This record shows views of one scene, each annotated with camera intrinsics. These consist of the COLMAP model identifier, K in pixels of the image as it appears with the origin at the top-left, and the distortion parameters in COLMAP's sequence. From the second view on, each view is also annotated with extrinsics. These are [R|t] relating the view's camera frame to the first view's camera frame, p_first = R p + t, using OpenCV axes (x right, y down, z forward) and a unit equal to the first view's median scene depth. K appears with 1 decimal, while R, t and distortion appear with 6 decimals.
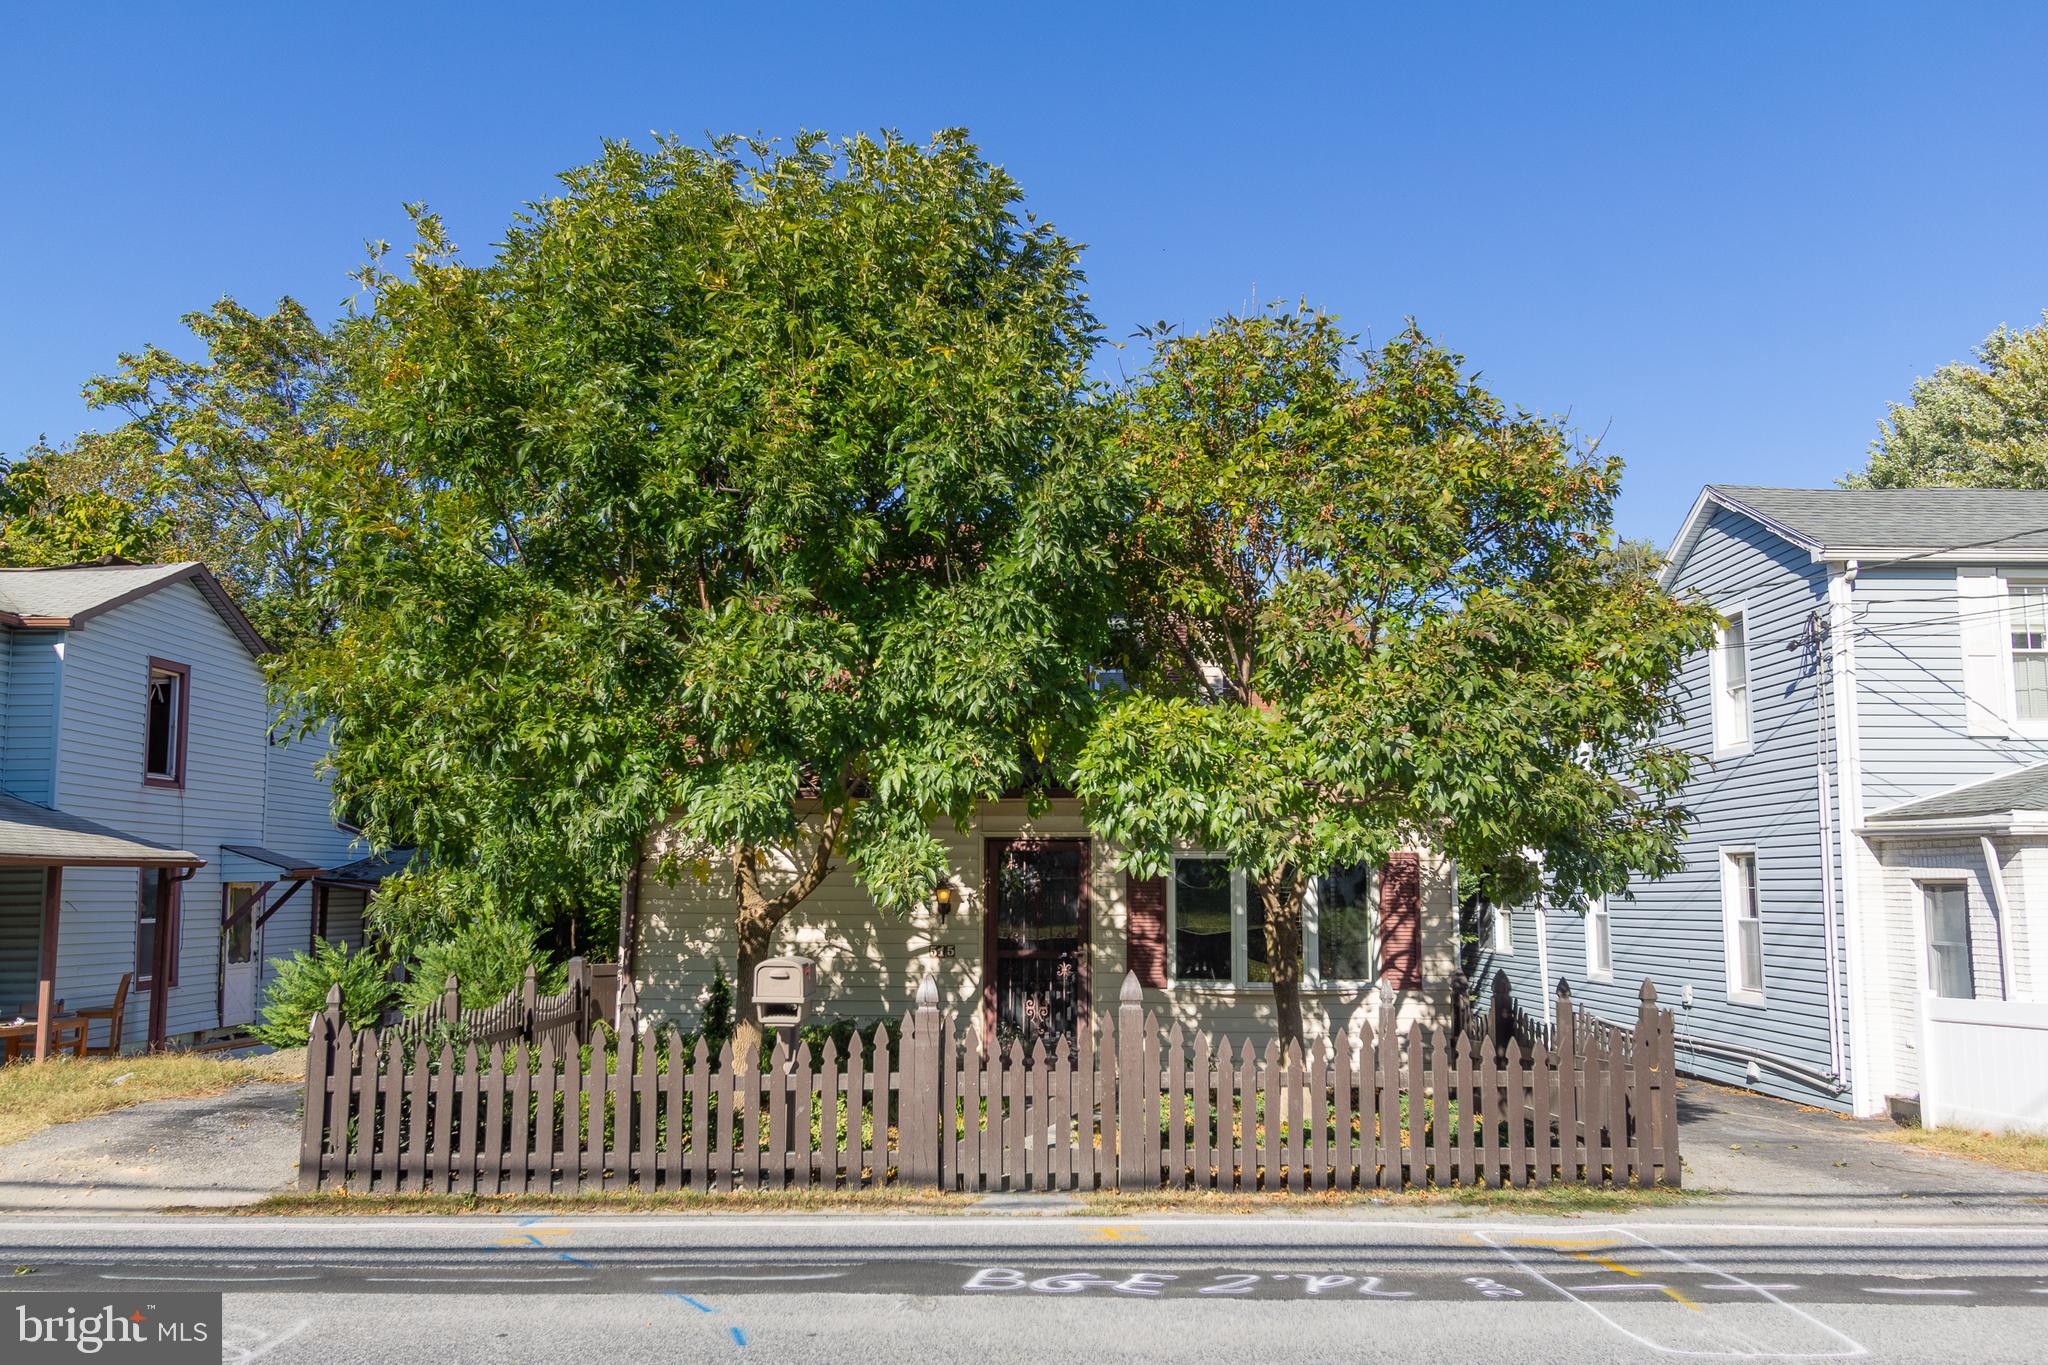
lens RADIAL K [[1547.4, 0, 1024.0], [0, 1547.4, 682.5], [0, 0, 1]] dist [0.009441, -0.002902]
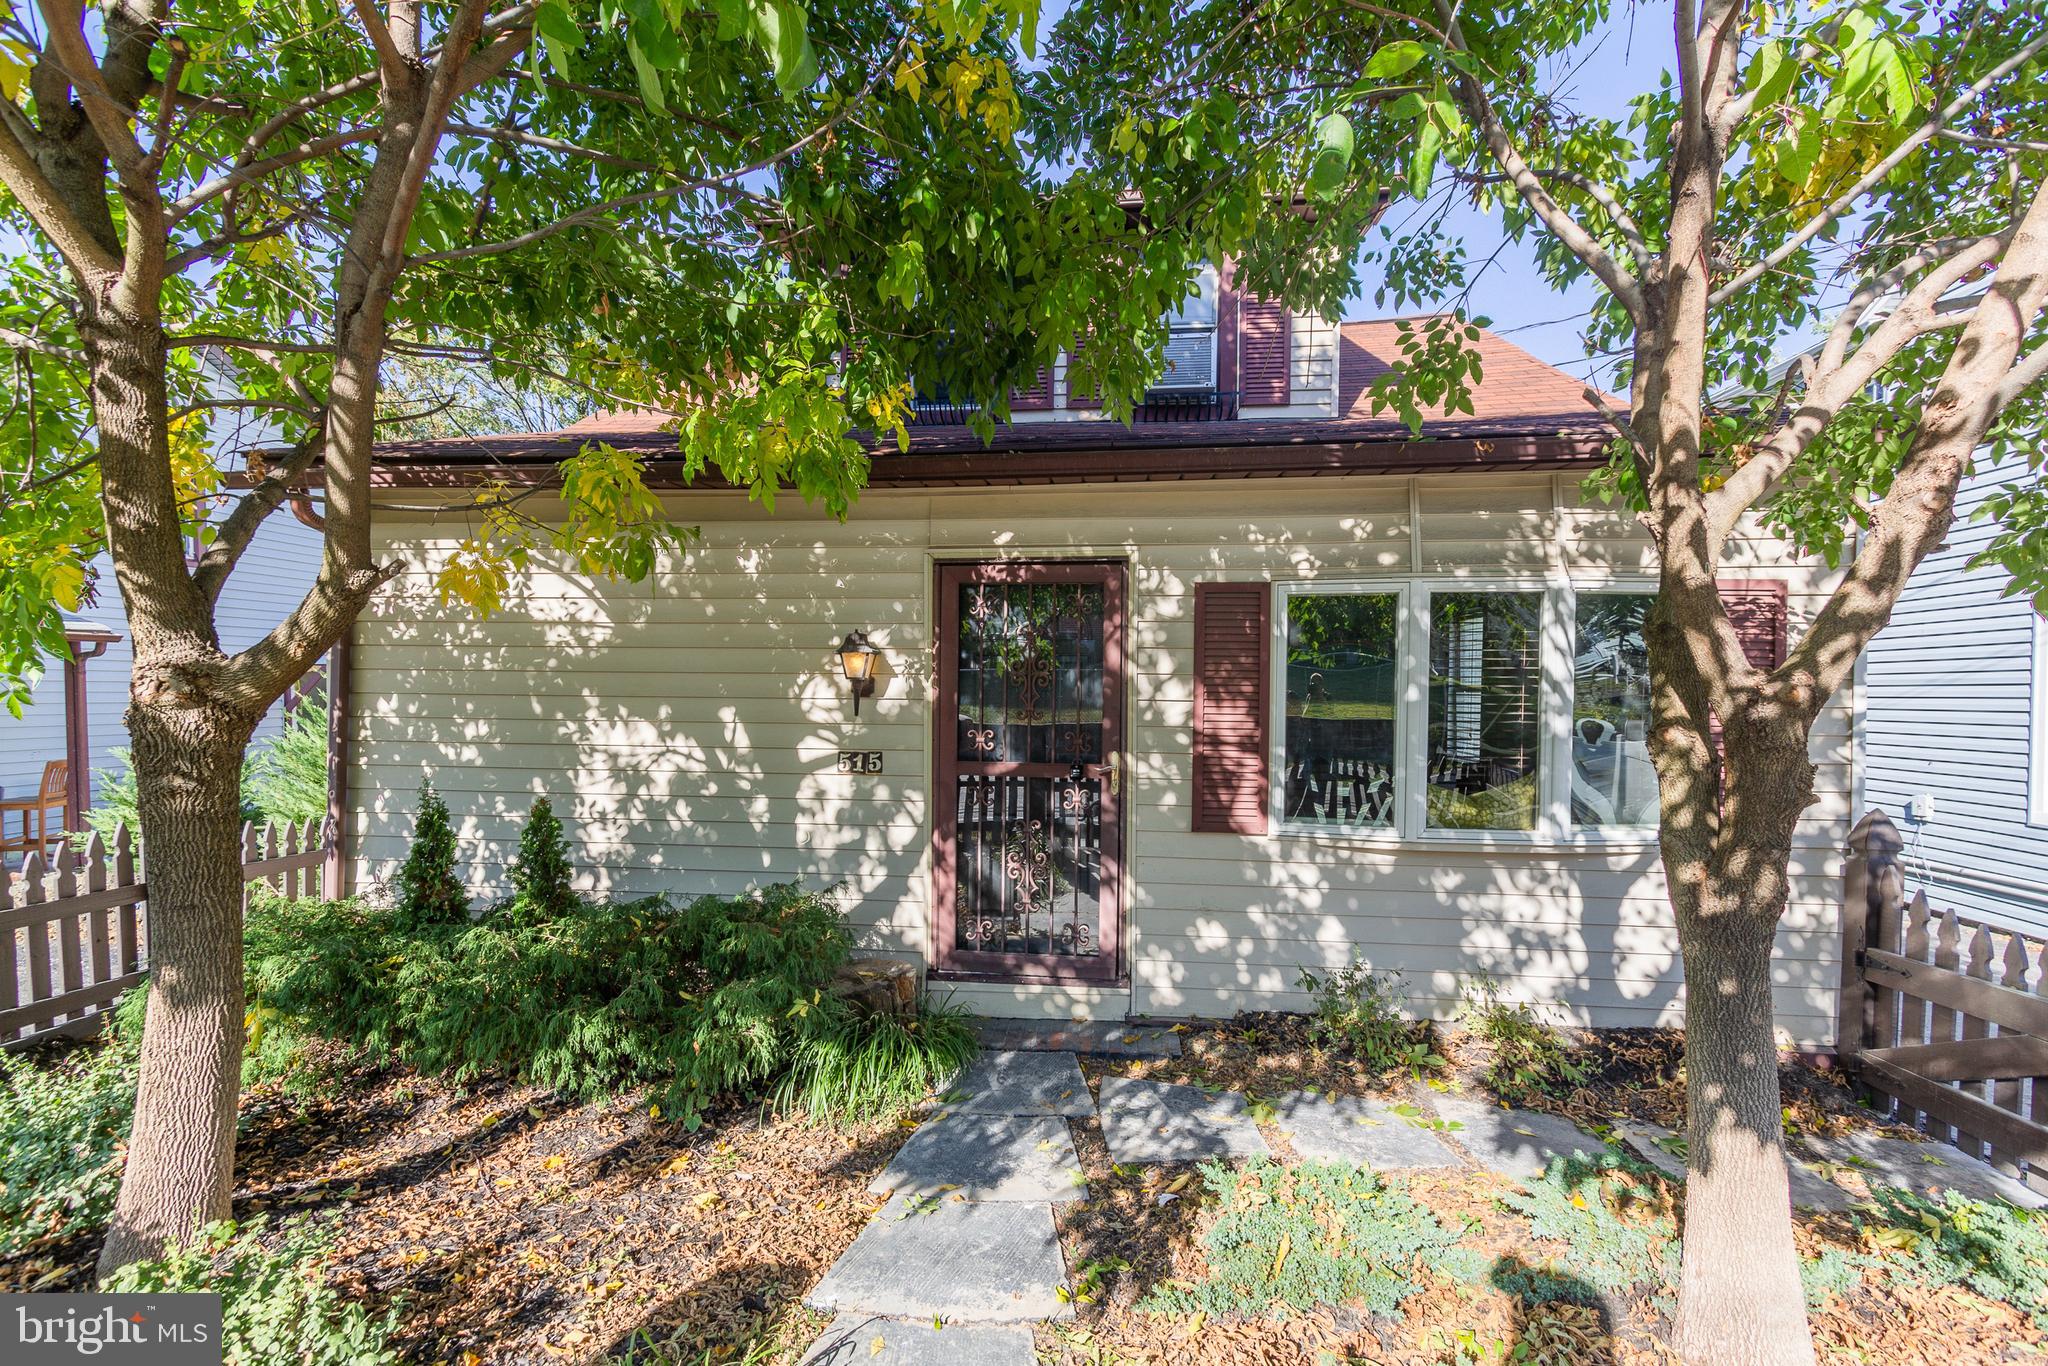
lens RADIAL K [[925.1, 0, 1024.0], [0, 925.1, 683.0], [0, 0, 1]] dist [-0.000427, -0.000103]
pose [[0.997516, 0.001446, -0.070427, 0.030860], [0.007883, 0.991218, 0.132002, 0.101114], [0.069999, -0.132229, 0.988744, 0.678871]]
